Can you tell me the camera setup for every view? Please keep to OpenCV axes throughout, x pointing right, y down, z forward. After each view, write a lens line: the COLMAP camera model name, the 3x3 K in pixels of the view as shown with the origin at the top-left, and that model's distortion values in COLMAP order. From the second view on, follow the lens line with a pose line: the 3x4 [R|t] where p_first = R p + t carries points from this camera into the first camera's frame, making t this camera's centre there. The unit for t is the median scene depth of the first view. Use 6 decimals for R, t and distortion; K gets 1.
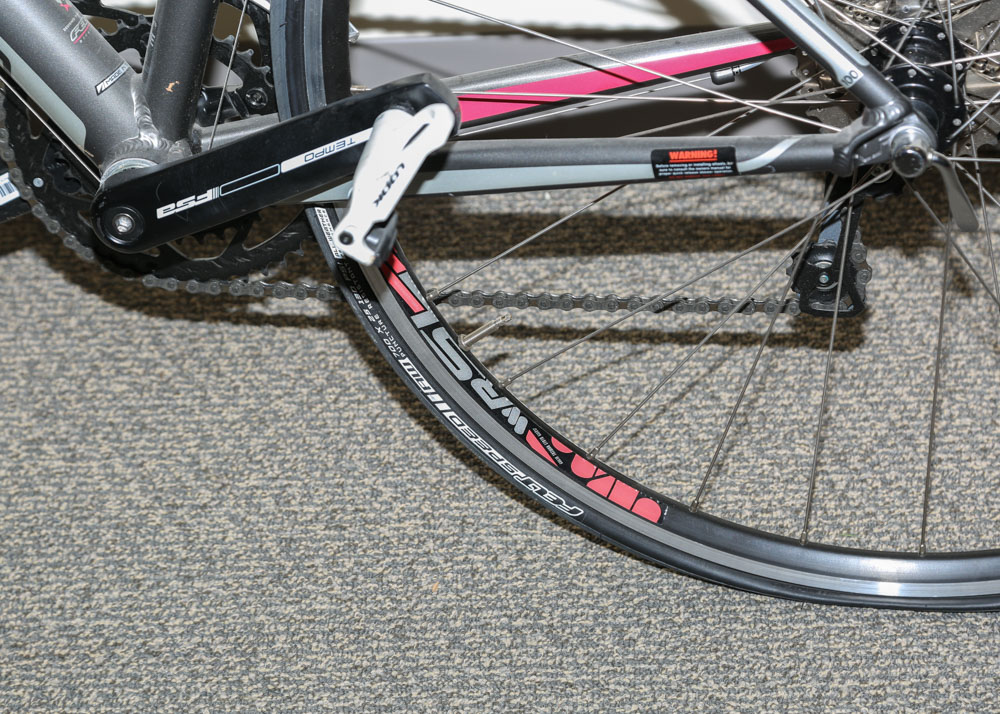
lens RADIAL K [[2902.8, 0, 500.0], [0, 2902.8, 357.0], [0, 0, 1]] dist [-0.131268, 0.378067]
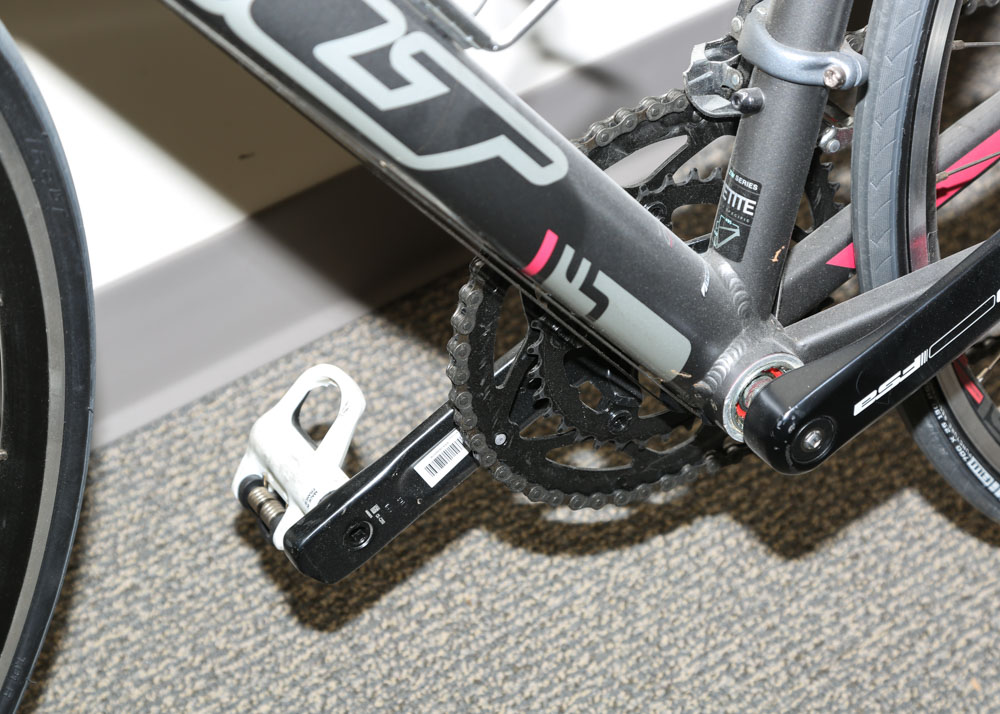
lens RADIAL K [[2473.9, 0, 500.0], [0, 2473.9, 357.0], [0, 0, 1]] dist [-0.064173, -0.226262]
pose [[0.787447, -0.377032, 0.487621, -0.490830], [0.342633, 0.925364, 0.162188, -0.194851], [-0.512377, 0.039361, 0.857858, 0.449678]]
